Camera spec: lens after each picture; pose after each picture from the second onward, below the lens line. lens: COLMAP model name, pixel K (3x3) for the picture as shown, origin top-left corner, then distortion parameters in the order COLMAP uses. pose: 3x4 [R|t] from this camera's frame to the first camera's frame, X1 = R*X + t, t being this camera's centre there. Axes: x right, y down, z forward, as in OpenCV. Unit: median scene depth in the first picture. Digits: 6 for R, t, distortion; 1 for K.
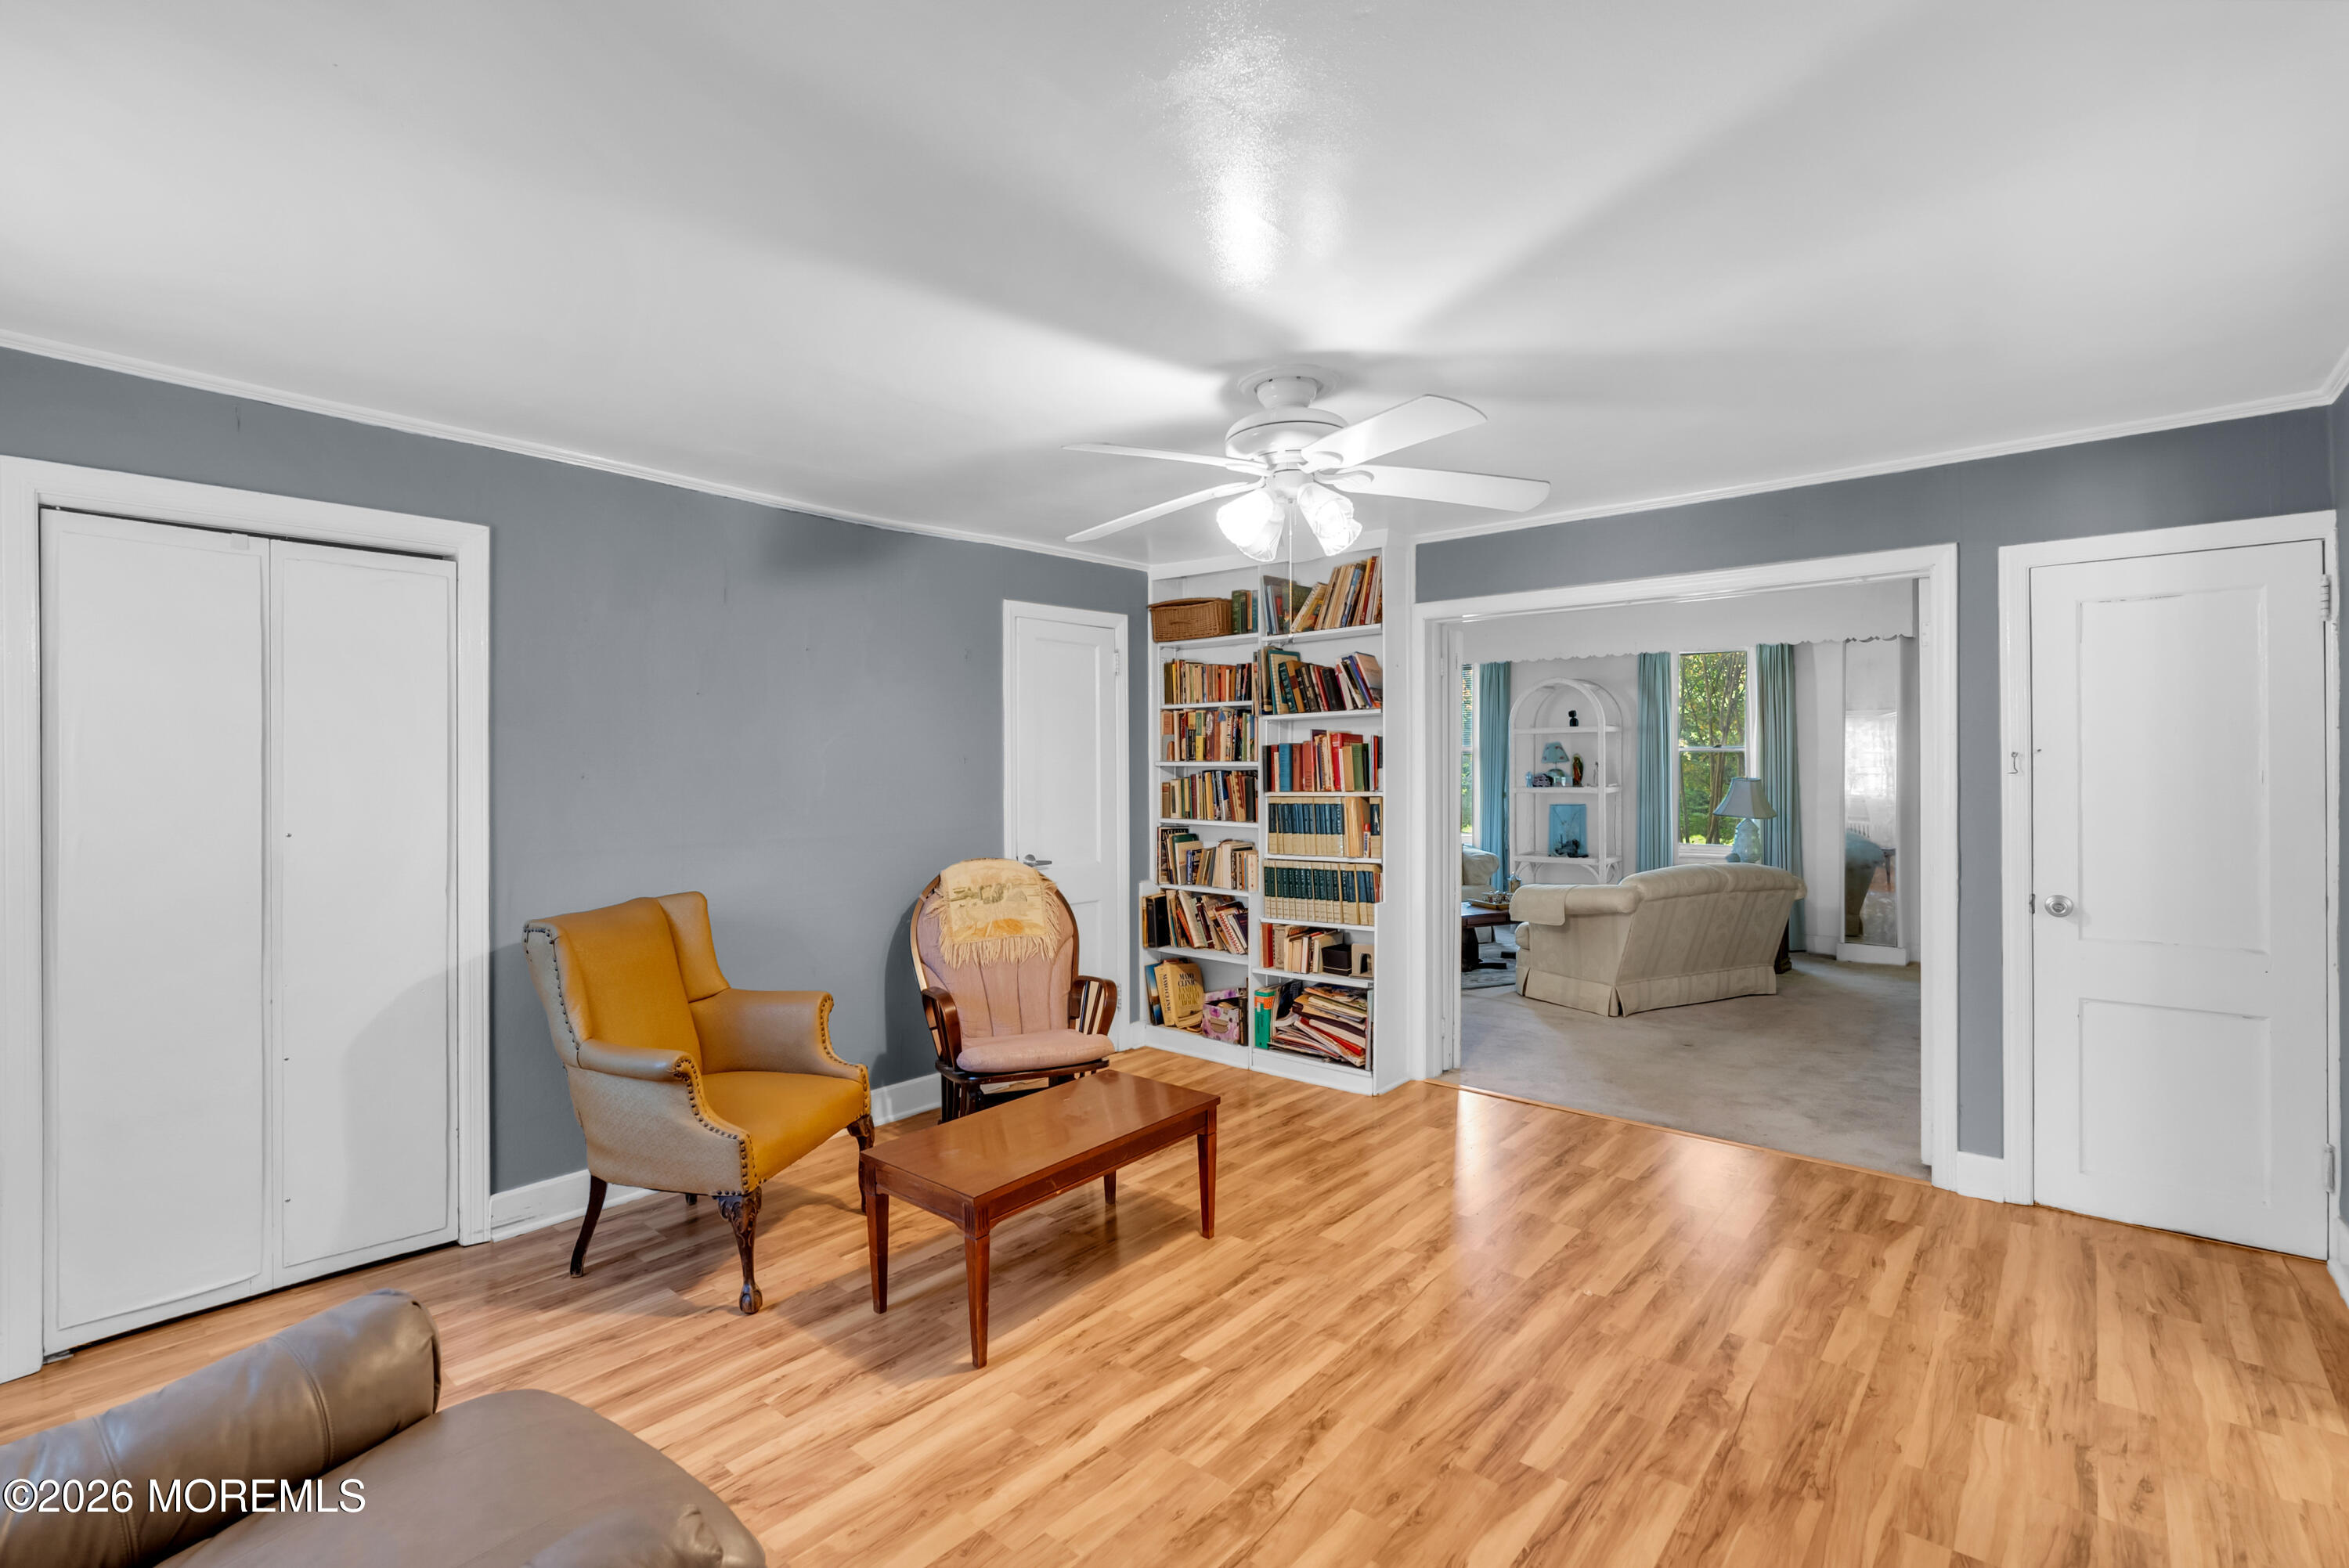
lens RADIAL K [[1060.0, 0, 1176.7], [0, 1060.0, 762.2], [0, 0, 1]] dist [-0.002754, 0.000721]
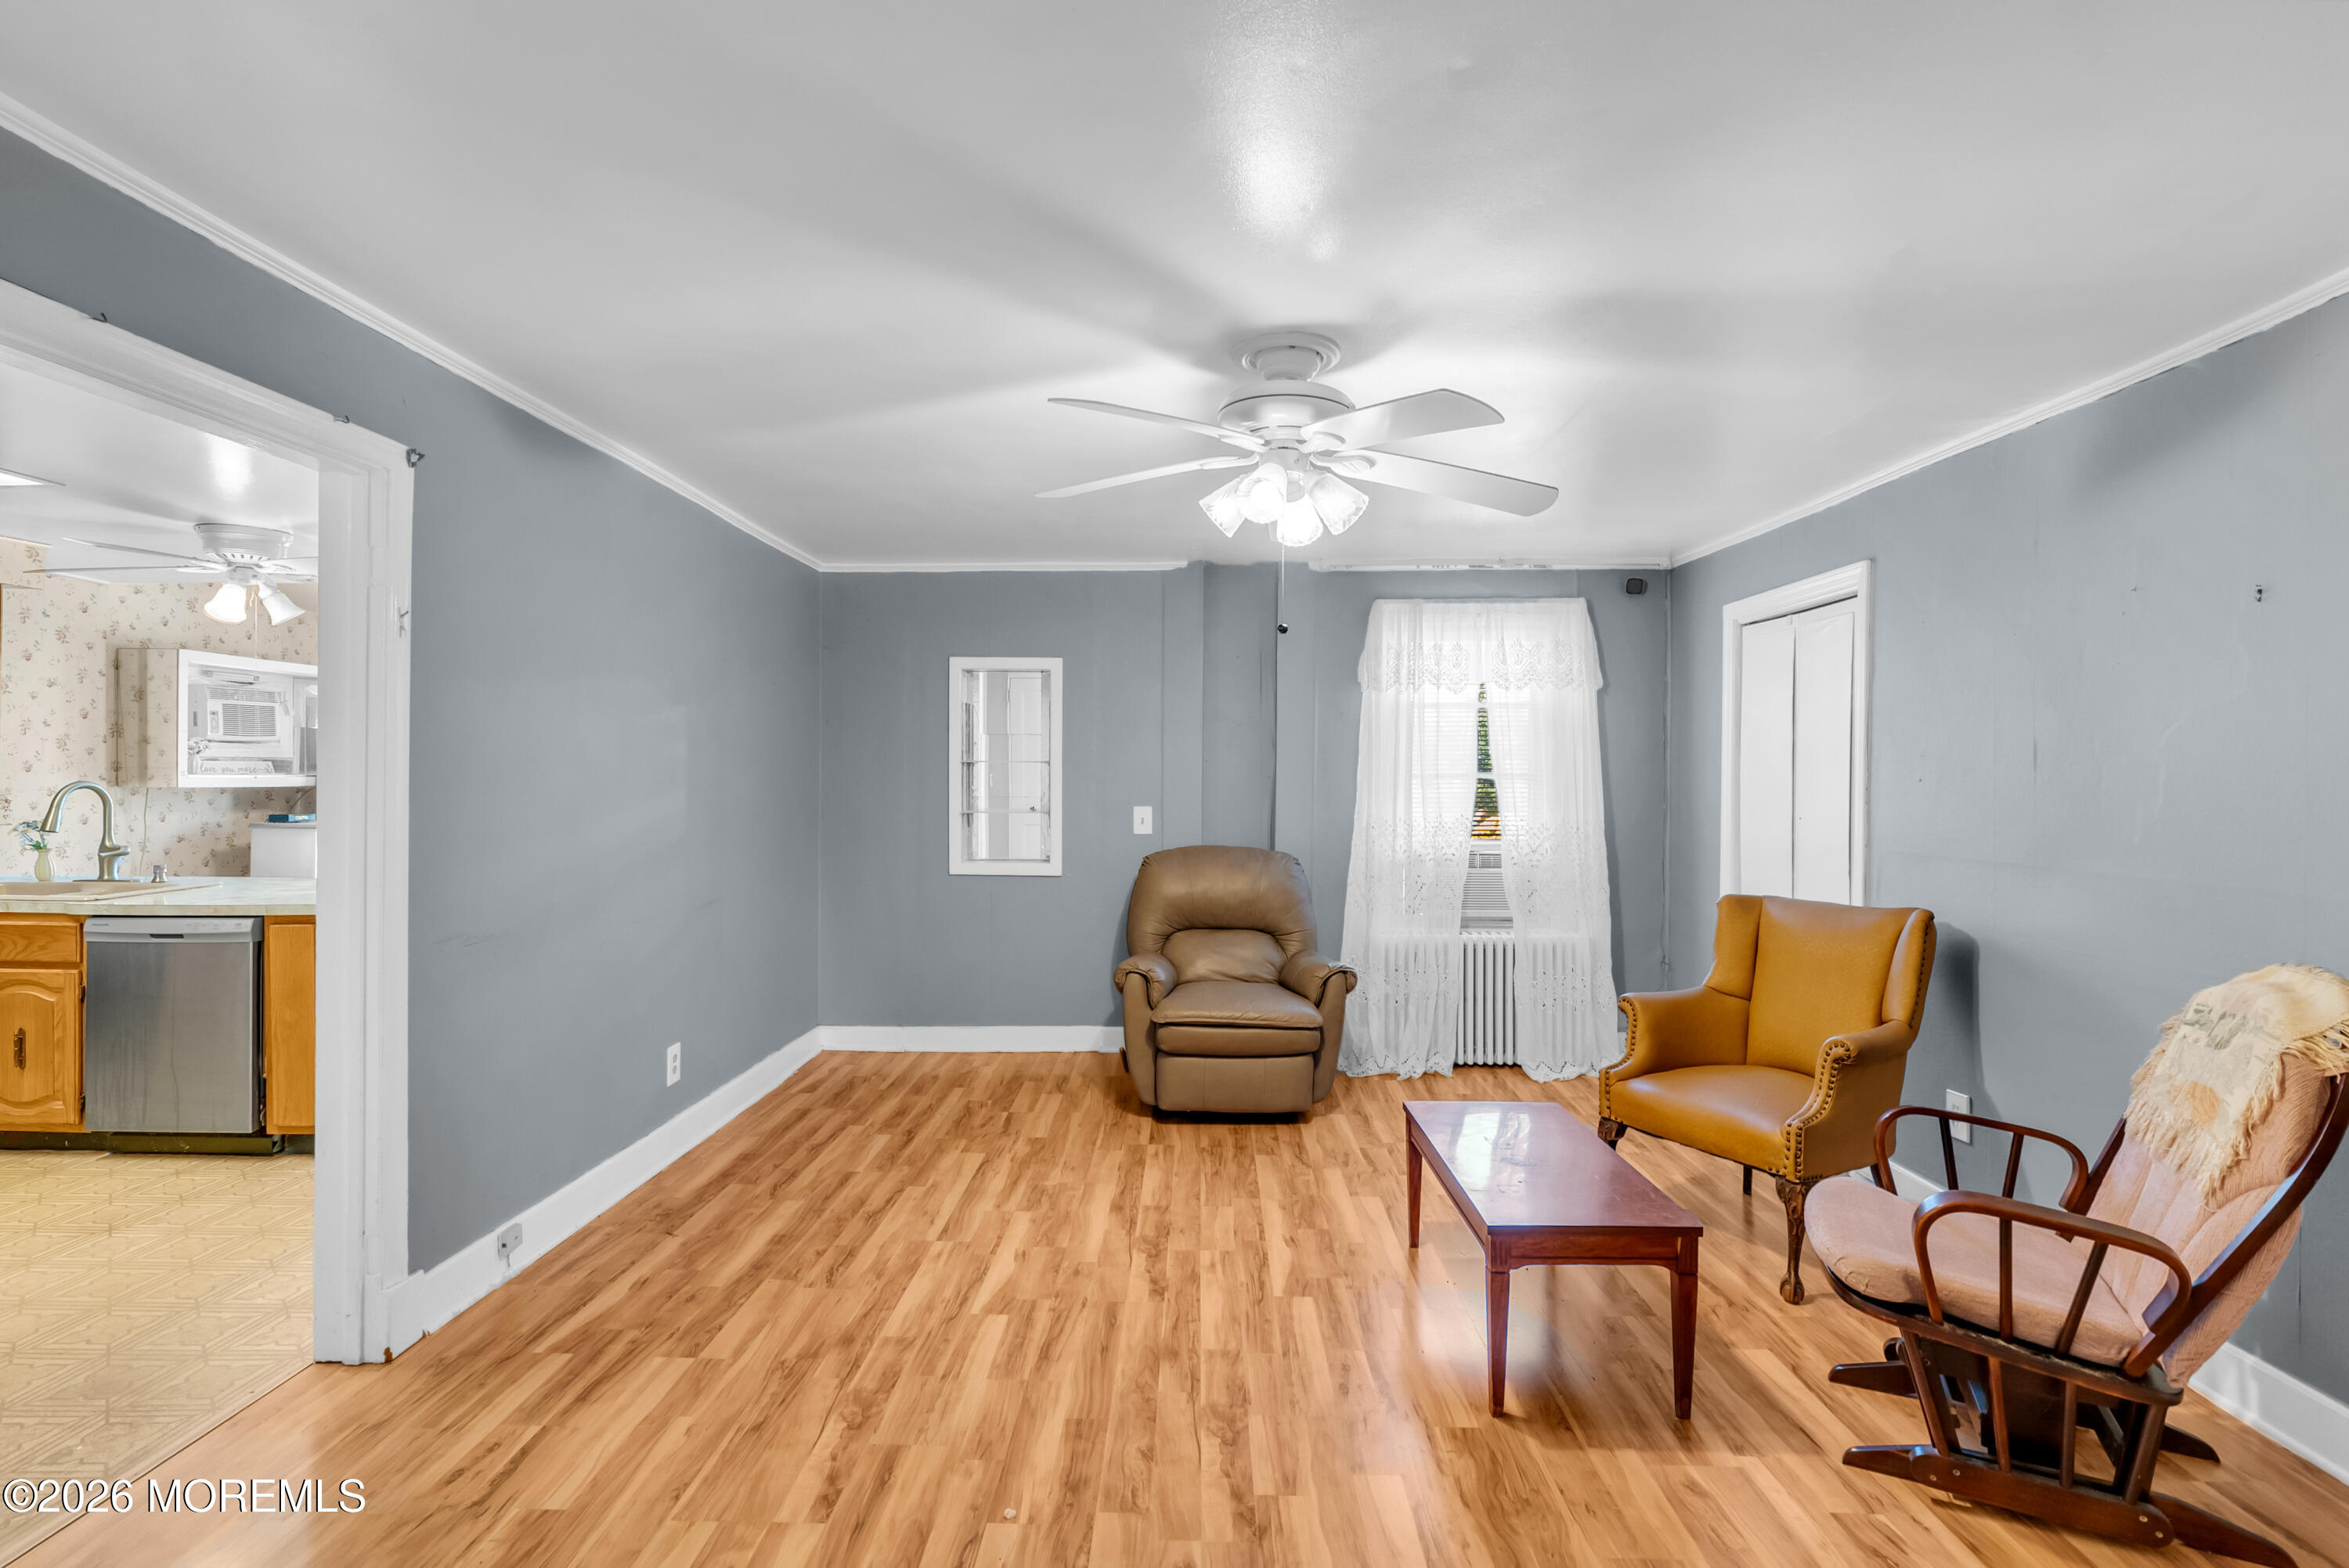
lens RADIAL K [[1109.0, 0, 1181.5], [0, 1109.0, 776.6], [0, 0, 1]] dist [-0.011165, 0.006531]
pose [[-0.769425, -0.001142, -0.638737, 0.655798], [-0.001379, 0.999999, -0.000126, 0.011762], [0.638736, 0.000784, -0.769425, 1.395094]]
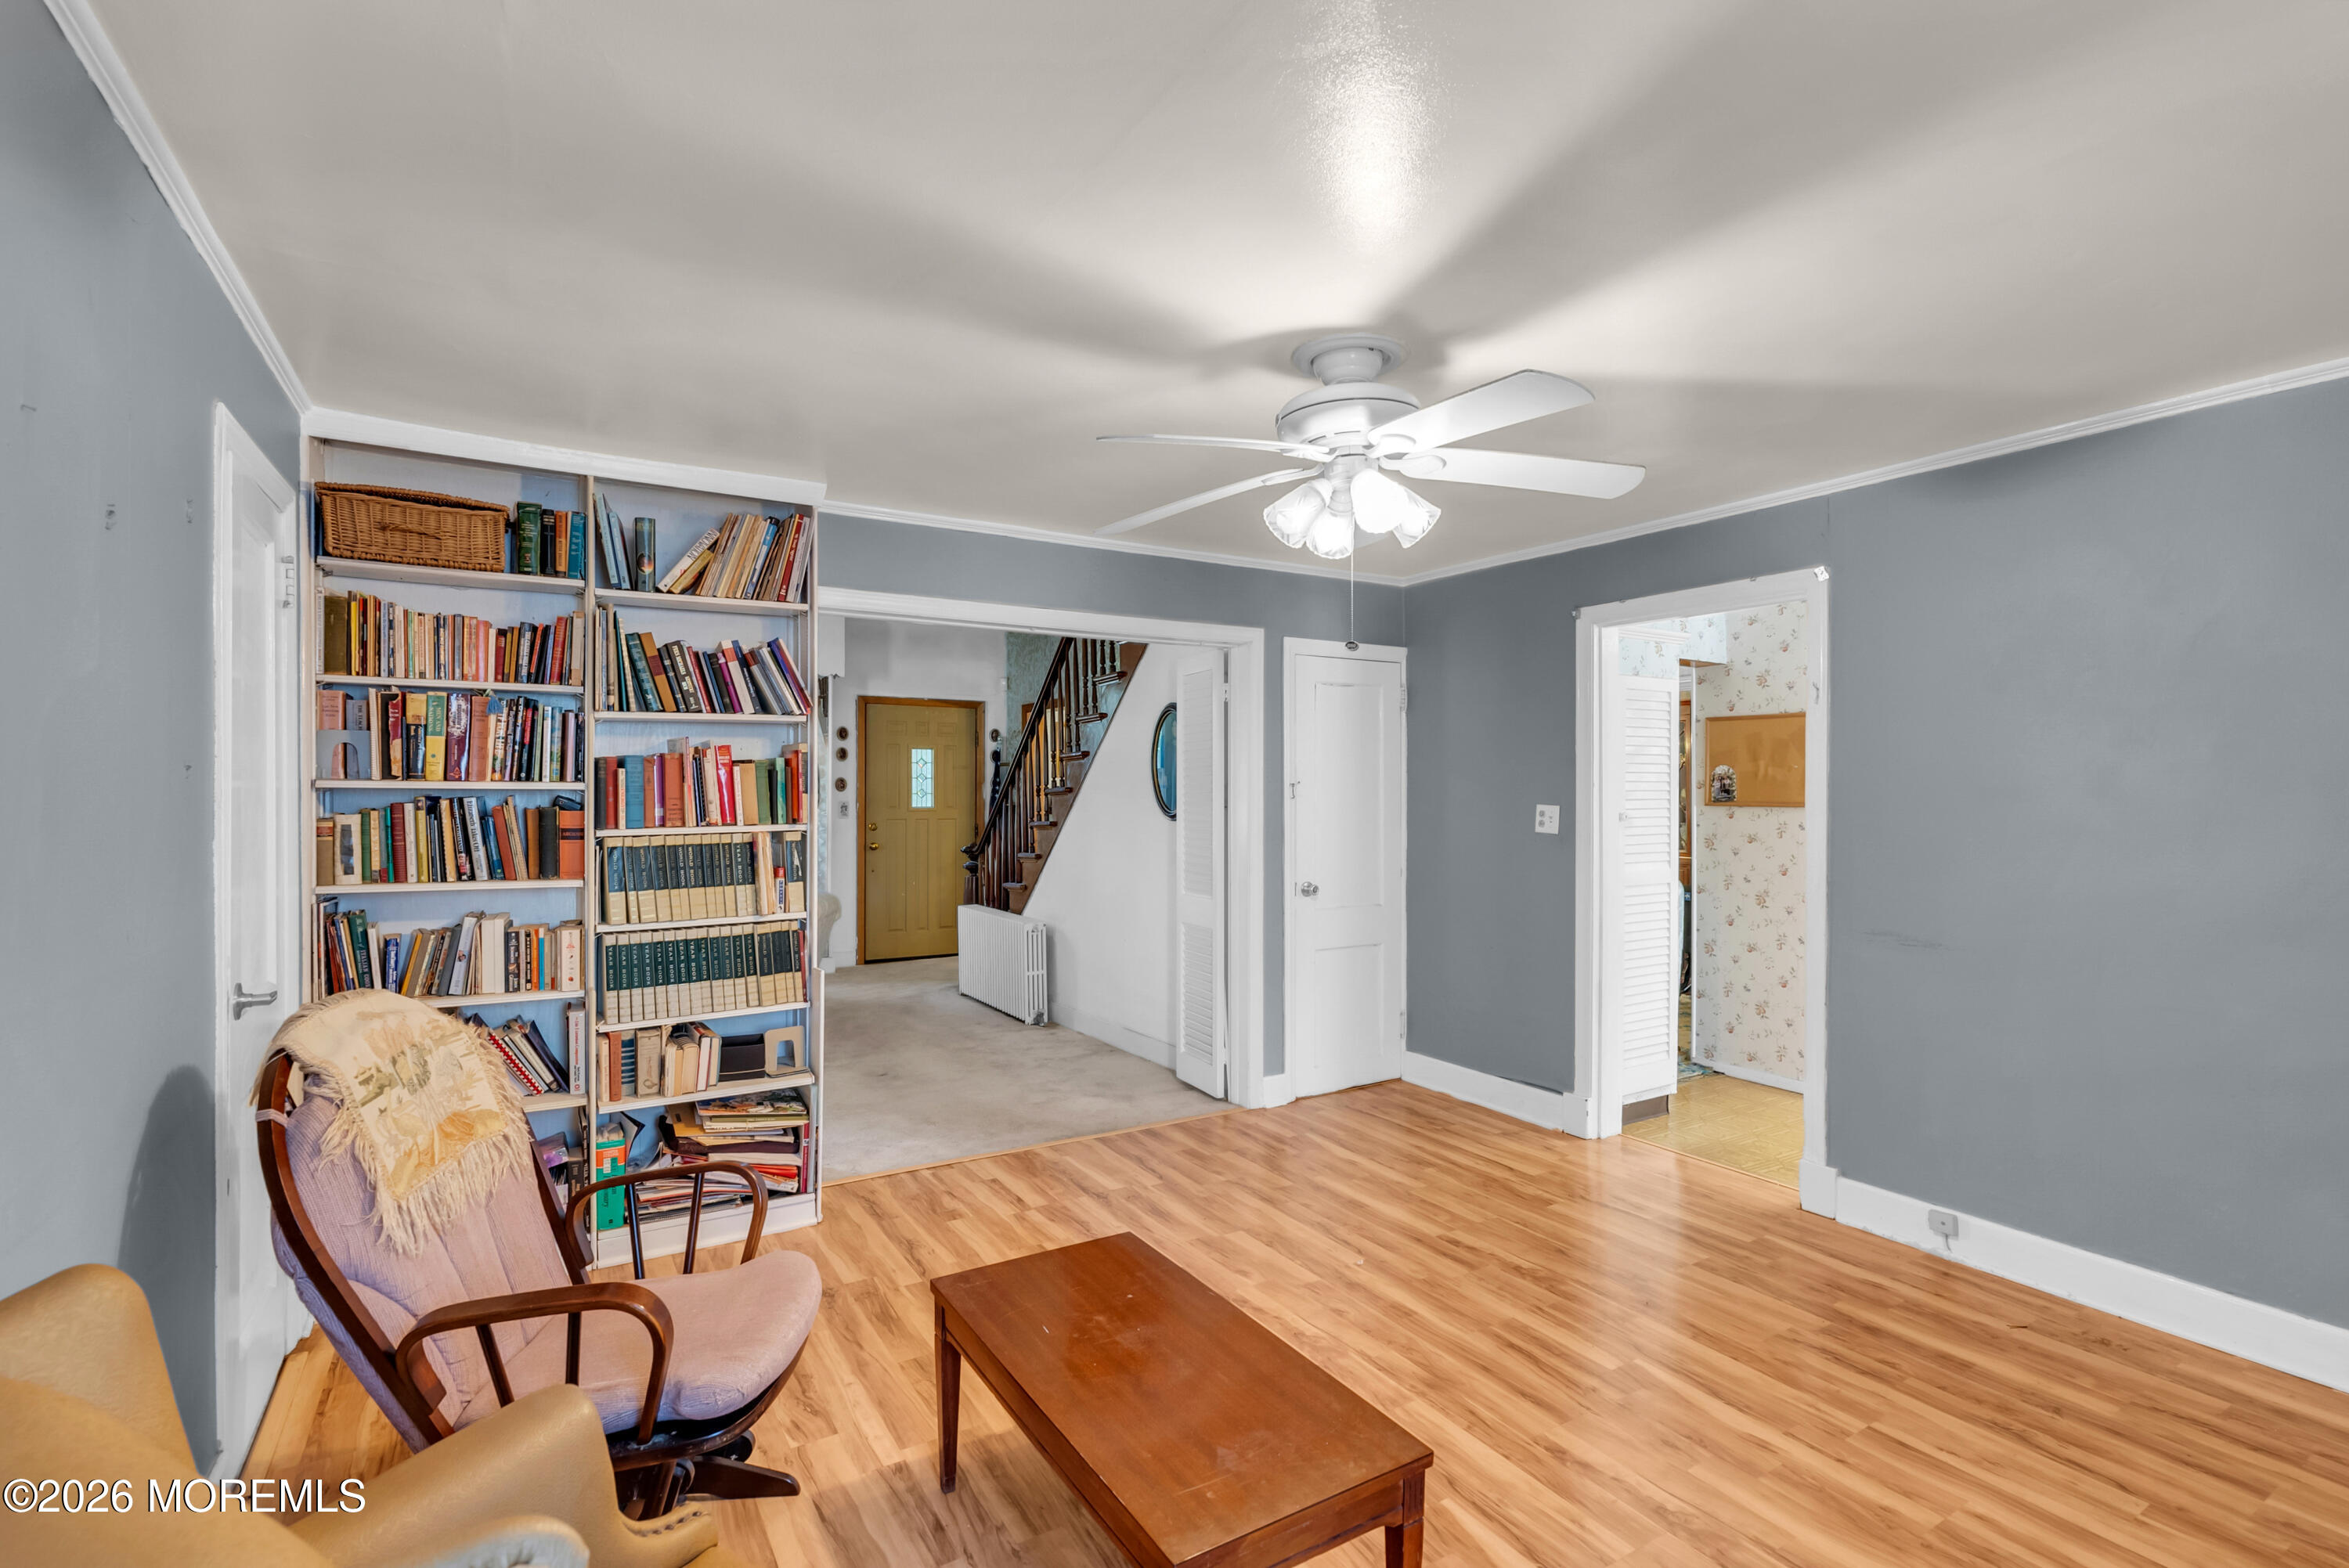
lens RADIAL K [[1086.8, 0, 1170.2], [0, 1086.8, 788.9], [0, 0, 1]] dist [-0.002162, 0.000291]
pose [[0.319142, 0.007468, 0.947677, -0.657605], [-0.006989, 0.999960, -0.005526, 0.006488], [-0.947681, -0.004859, 0.319182, 0.705095]]
